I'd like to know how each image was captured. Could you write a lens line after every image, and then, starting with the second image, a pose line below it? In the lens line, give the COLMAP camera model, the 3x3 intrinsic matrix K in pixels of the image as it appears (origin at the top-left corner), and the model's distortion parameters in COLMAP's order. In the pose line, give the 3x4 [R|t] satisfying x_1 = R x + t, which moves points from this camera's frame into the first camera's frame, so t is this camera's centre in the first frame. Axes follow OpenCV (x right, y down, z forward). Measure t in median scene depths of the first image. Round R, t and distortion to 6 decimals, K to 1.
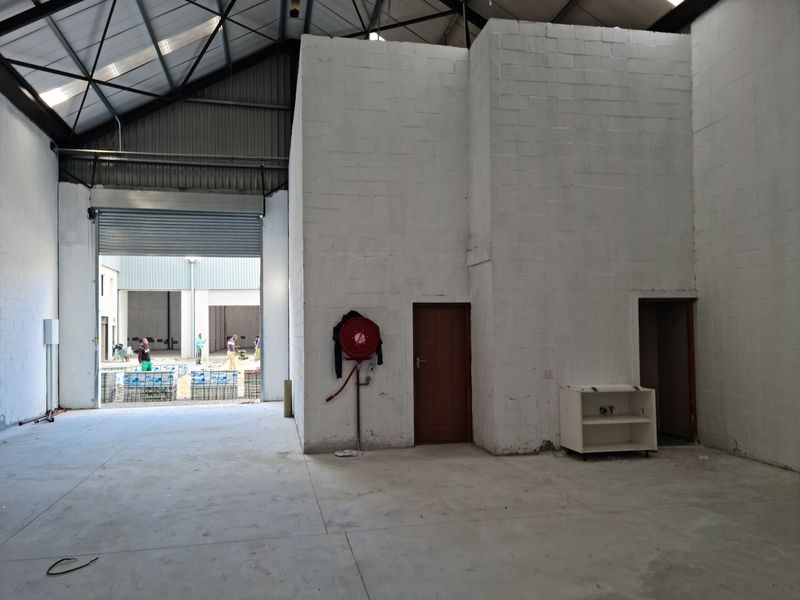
lens RADIAL K [[652.0, 0, 402.9], [0, 652.0, 299.8], [0, 0, 1]] dist [0.112046, -0.124665]
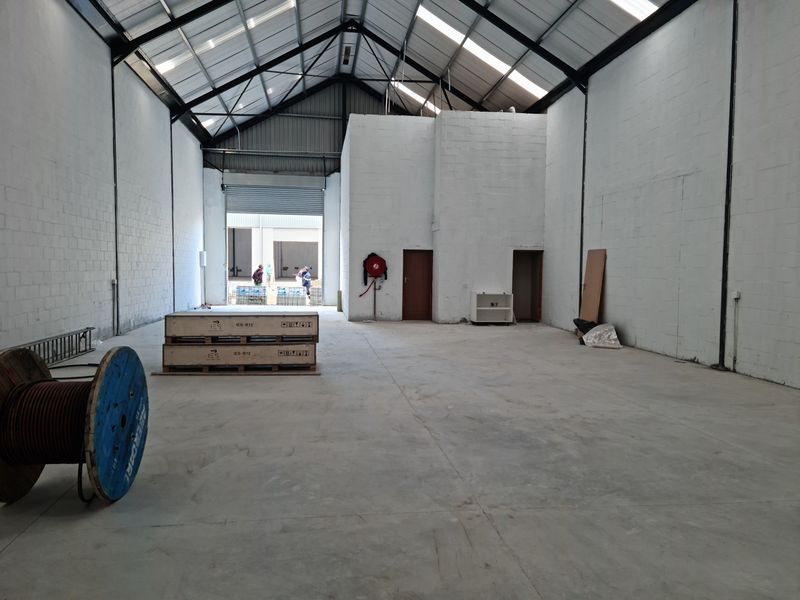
lens RADIAL K [[652.0, 0, 407.8], [0, 652.0, 308.4], [0, 0, 1]] dist [0.112046, -0.124665]
pose [[0.997755, 0.029161, -0.060285, 0.115975], [-0.022232, 0.993396, 0.112564, -0.030842], [0.063169, -0.110971, 0.991814, -0.745733]]
